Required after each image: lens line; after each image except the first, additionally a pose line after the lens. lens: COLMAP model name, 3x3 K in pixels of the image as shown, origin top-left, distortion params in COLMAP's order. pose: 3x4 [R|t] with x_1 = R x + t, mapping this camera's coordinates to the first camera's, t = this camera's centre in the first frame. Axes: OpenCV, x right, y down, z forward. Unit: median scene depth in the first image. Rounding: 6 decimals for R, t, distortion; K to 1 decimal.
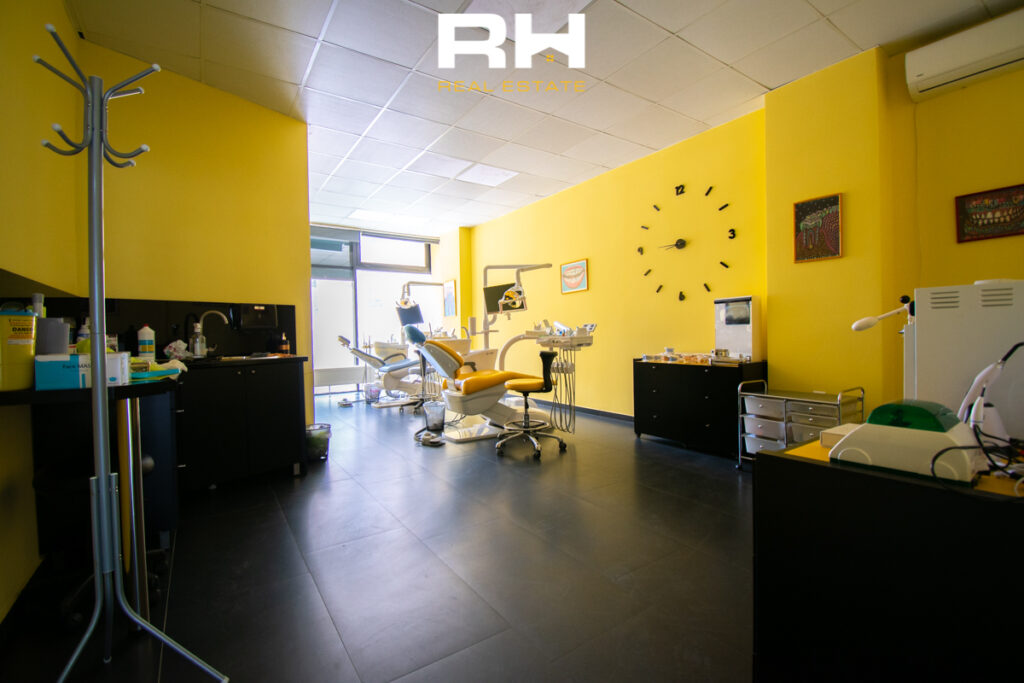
lens RADIAL K [[458.2, 0, 510.0], [0, 458.2, 341.6], [0, 0, 1]] dist [0.001039, -0.000059]
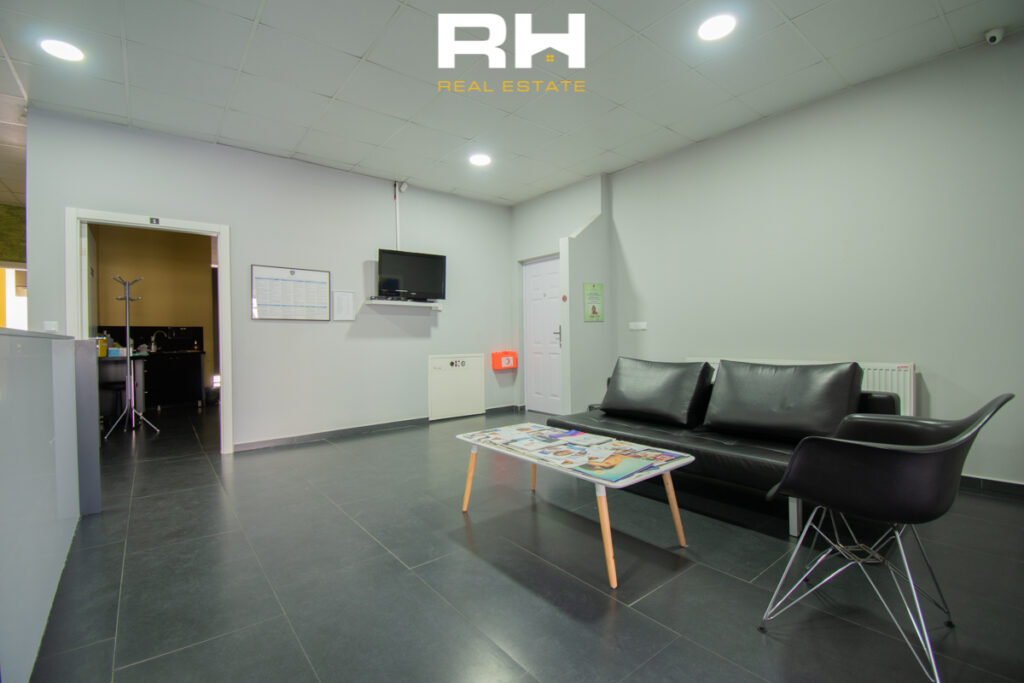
lens RADIAL K [[458.2, 0, 515.2], [0, 458.2, 342.6], [0, 0, 1]] dist [0.001039, -0.000059]
pose [[0.997277, 0.000465, 0.073742, 0.908859], [-0.000170, 0.999992, -0.004011, -0.001249], [-0.073744, 0.003987, 0.997269, -1.347522]]
